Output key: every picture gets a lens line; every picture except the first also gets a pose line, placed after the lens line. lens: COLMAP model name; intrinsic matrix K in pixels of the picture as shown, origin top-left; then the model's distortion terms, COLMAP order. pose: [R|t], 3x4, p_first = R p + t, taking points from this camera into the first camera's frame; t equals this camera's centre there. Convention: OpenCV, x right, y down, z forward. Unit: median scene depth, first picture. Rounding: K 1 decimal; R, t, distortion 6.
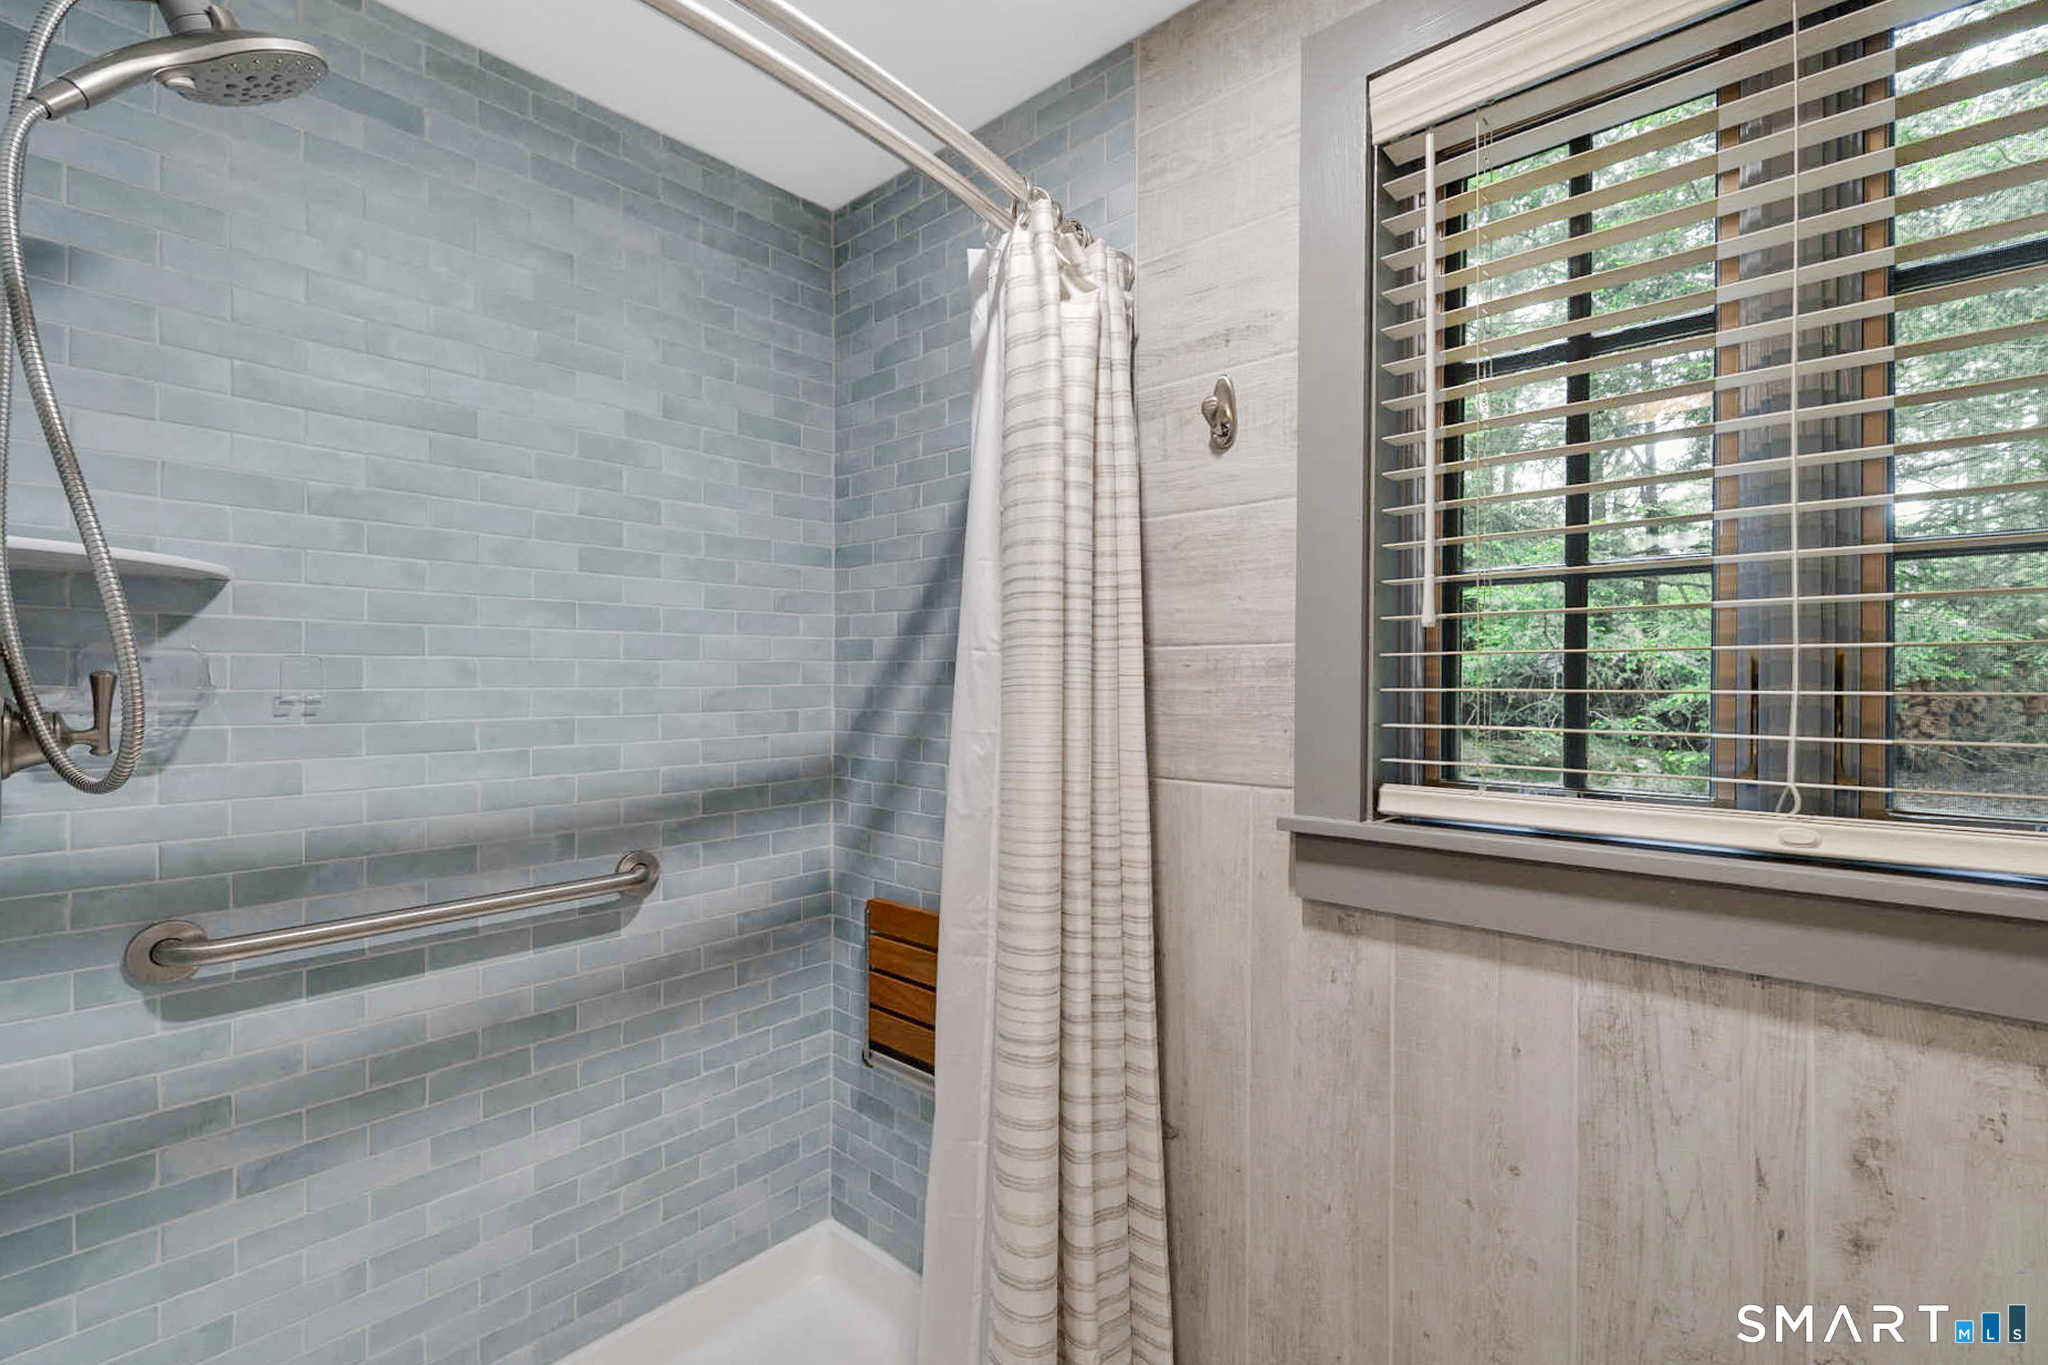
lens RADIAL K [[848.3, 0, 1023.4], [0, 848.3, 681.1], [0, 0, 1]] dist [-0.002243, 0.000253]
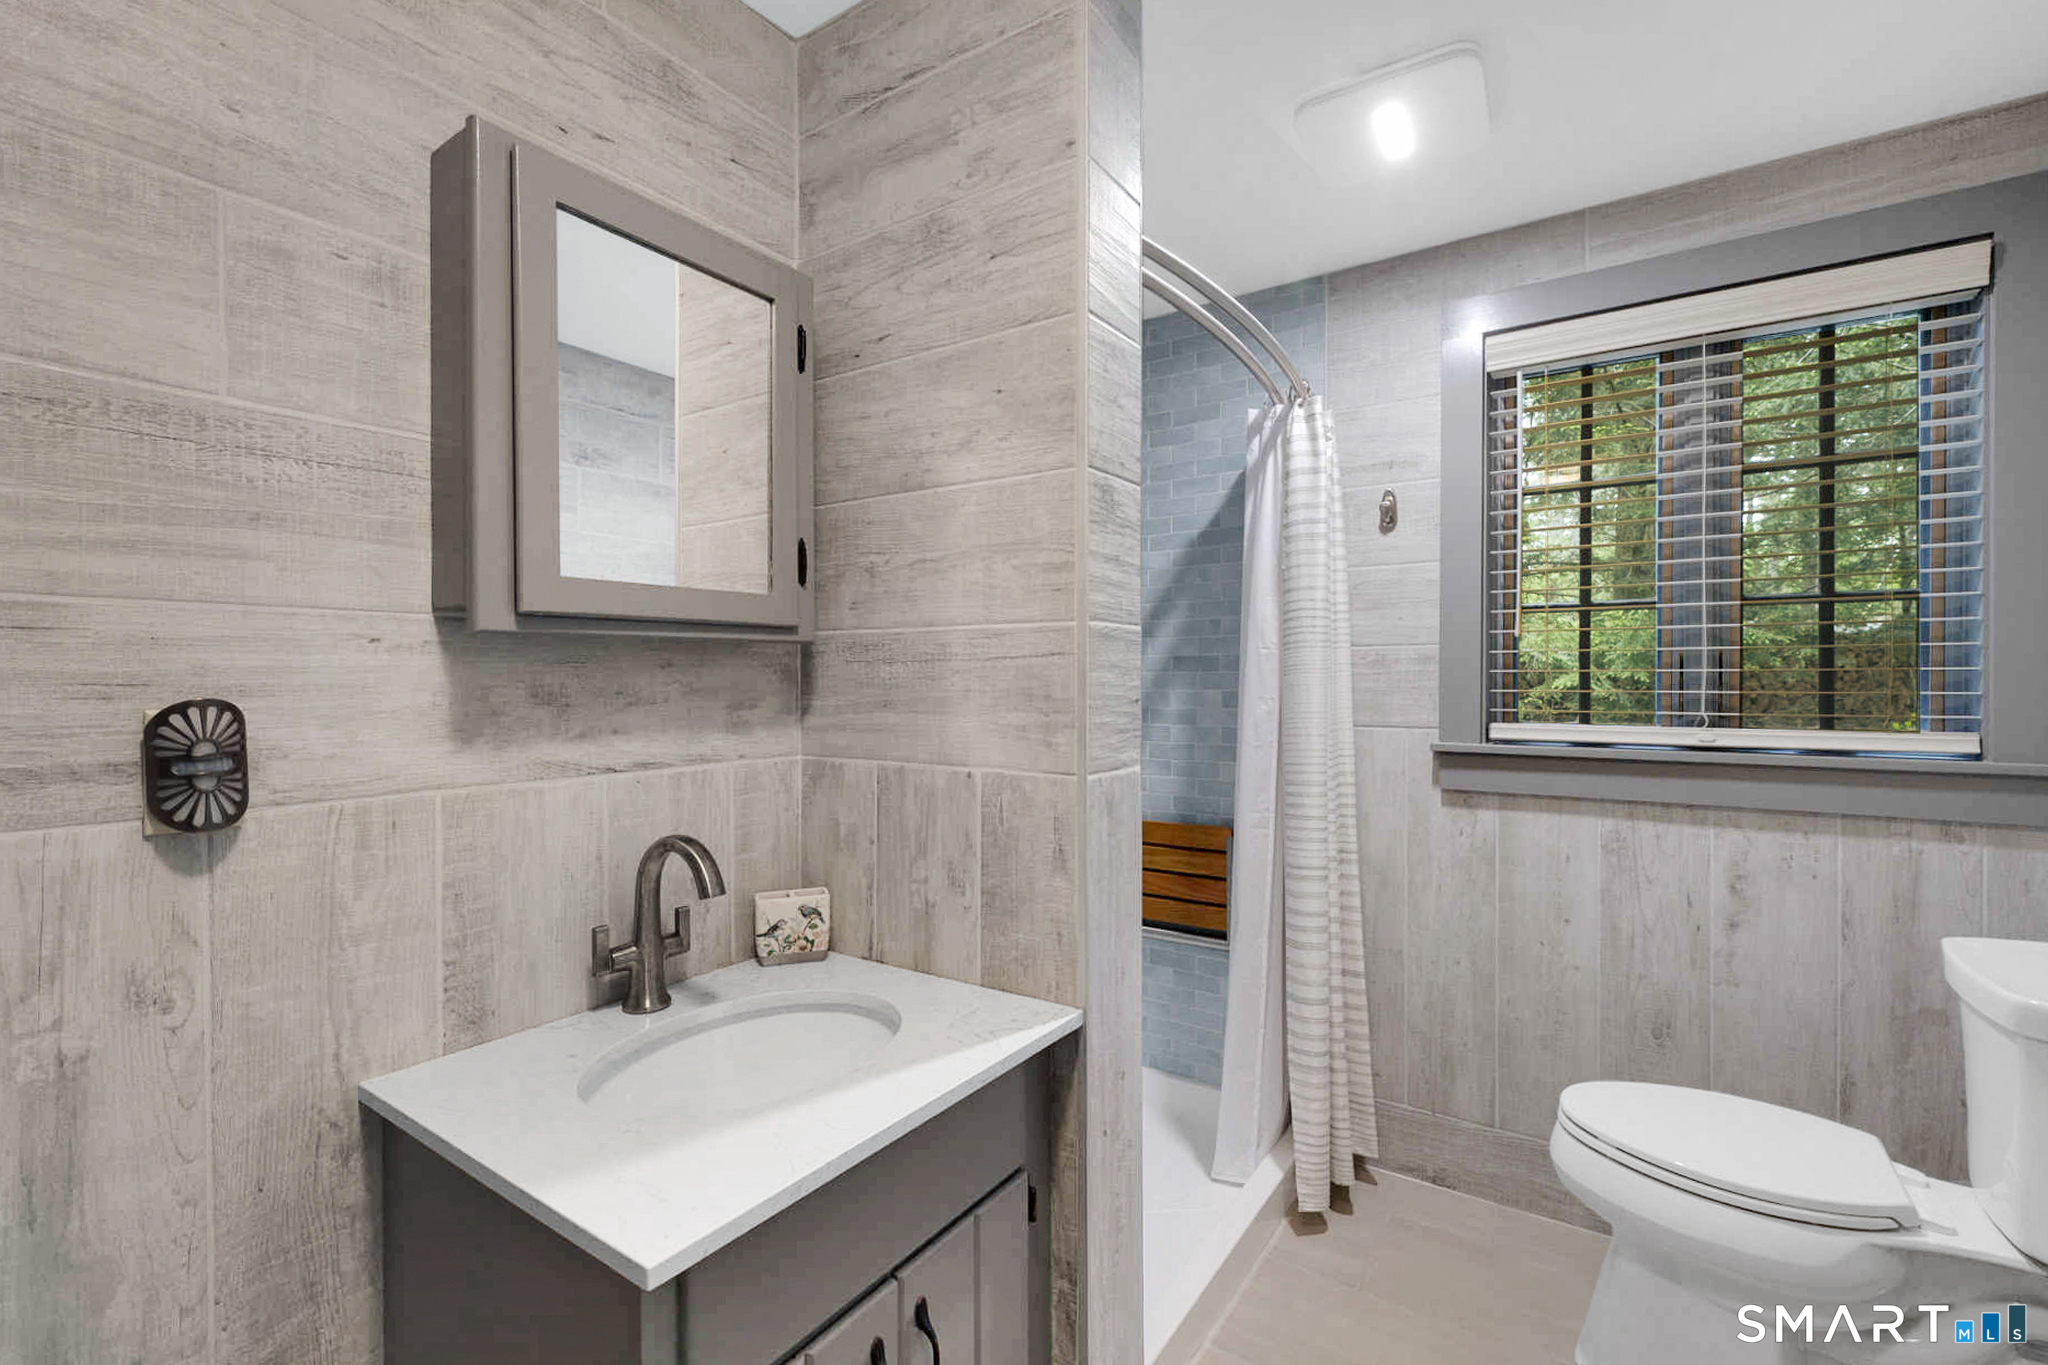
lens RADIAL K [[848.3, 0, 1026.4], [0, 848.3, 681.6], [0, 0, 1]] dist [-0.002243, 0.000253]
pose [[0.990557, -0.005426, 0.136997, -0.821521], [0.004734, 0.999974, 0.005382, 0.018777], [-0.137023, -0.004683, 0.990557, -0.671339]]
